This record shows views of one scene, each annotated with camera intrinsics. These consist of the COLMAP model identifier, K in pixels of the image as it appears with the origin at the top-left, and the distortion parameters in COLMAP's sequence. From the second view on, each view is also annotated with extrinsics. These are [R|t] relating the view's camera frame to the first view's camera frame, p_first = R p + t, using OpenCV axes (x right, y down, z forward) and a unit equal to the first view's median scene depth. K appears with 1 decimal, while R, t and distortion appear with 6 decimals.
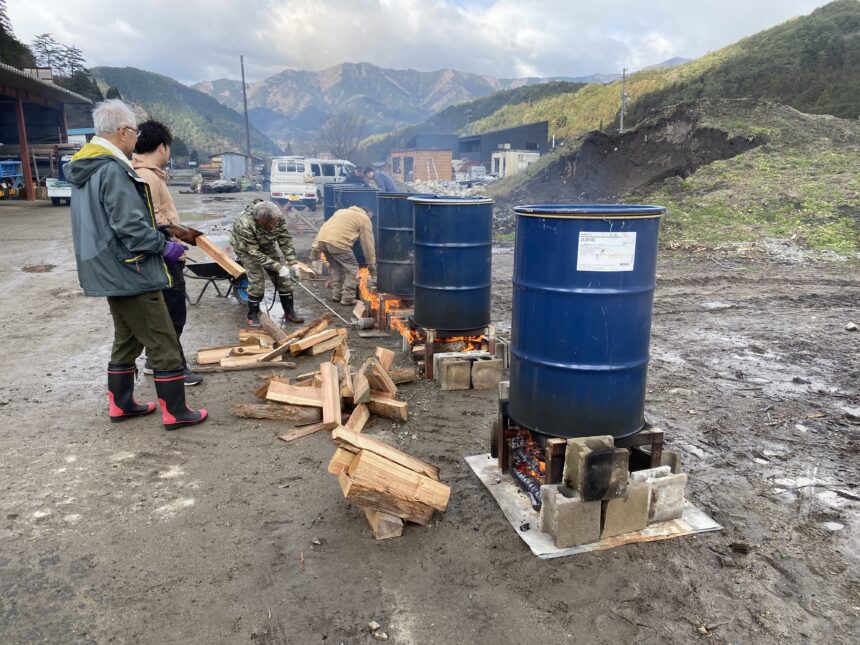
lens RADIAL K [[654.9, 0, 430.0], [0, 654.9, 322.5], [0, 0, 1]] dist [0.022450, -0.008426]
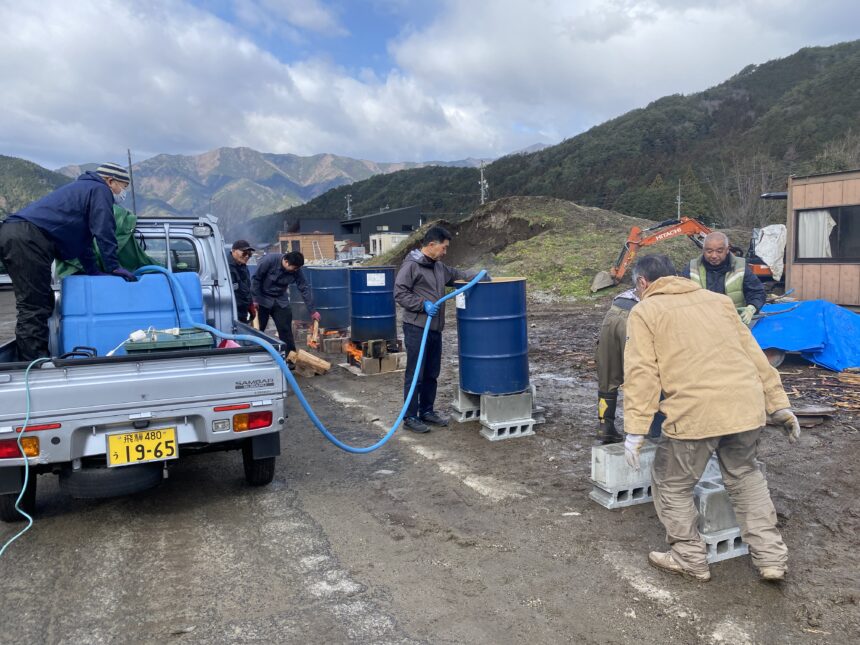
lens RADIAL K [[650.7, 0, 430.0], [0, 650.7, 322.5], [0, 0, 1]] dist [0.143698, -0.268543]
pose [[0.984650, -0.044709, 0.168715, -0.000775], [0.063974, 0.991810, -0.110542, 0.022170], [-0.162391, 0.119639, 0.979447, -0.101076]]
